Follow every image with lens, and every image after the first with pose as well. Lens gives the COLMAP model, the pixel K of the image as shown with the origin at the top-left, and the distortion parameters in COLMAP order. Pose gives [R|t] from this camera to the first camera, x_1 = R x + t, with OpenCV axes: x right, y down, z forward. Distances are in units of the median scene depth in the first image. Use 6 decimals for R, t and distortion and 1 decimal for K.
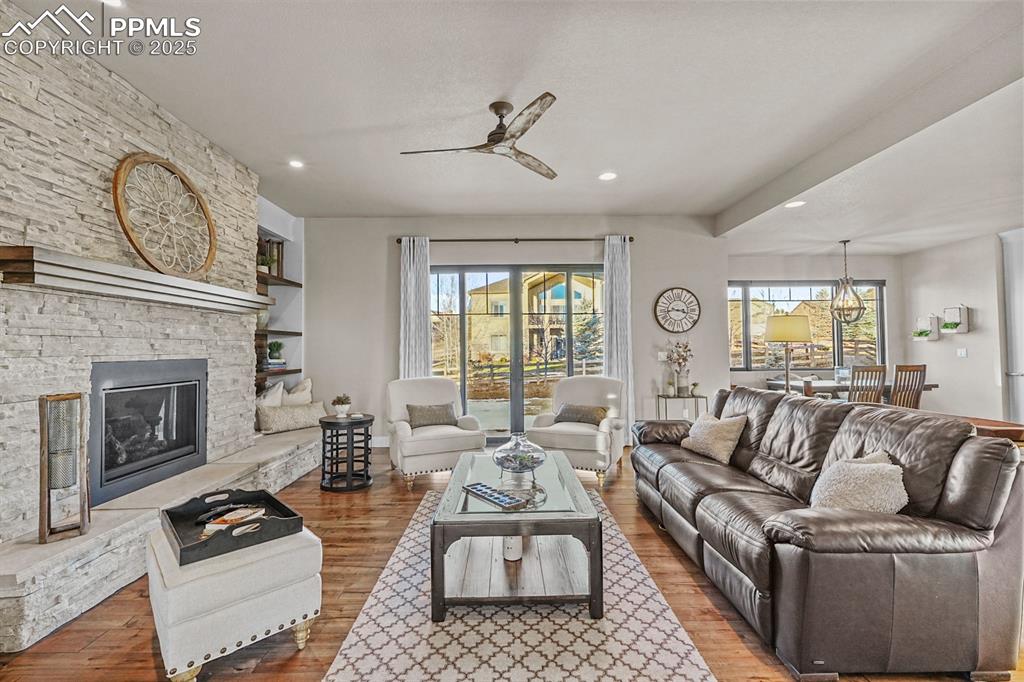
lens RADIAL K [[435.6, 0, 510.9], [0, 435.6, 338.8], [0, 0, 1]] dist [-0.001760, 0.000090]
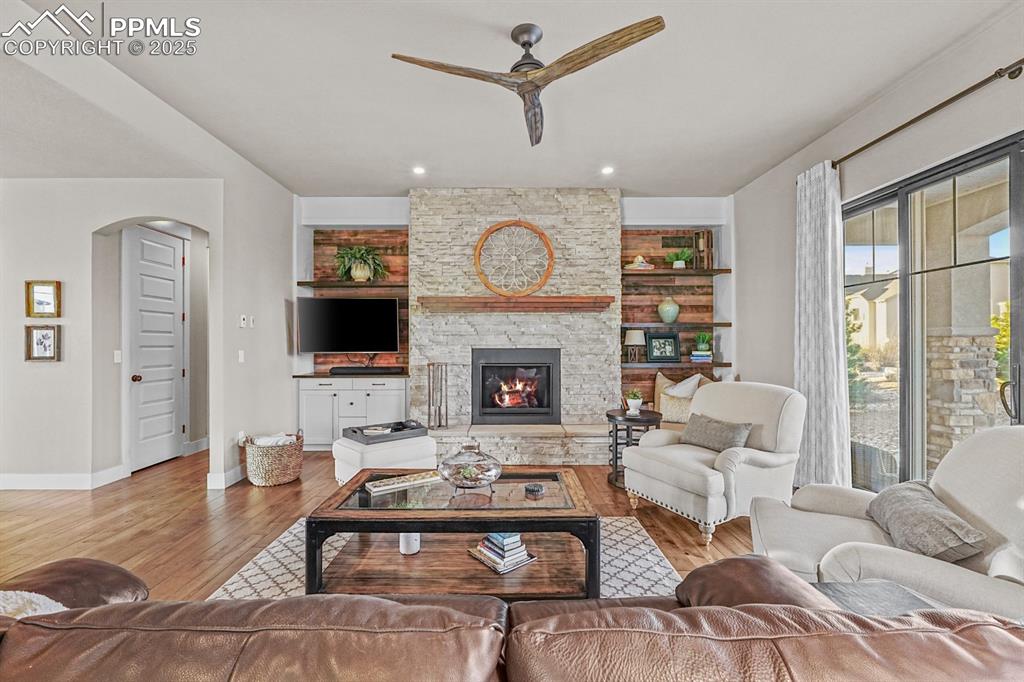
lens RADIAL K [[435.6, 0, 510.3], [0, 435.6, 343.5], [0, 0, 1]] dist [-0.001760, 0.000090]
pose [[-0.002054, 0.004537, -0.999988, 0.698146], [0.025285, 0.999670, 0.004483, 0.021315], [0.999678, -0.025276, -0.002168, 0.876705]]
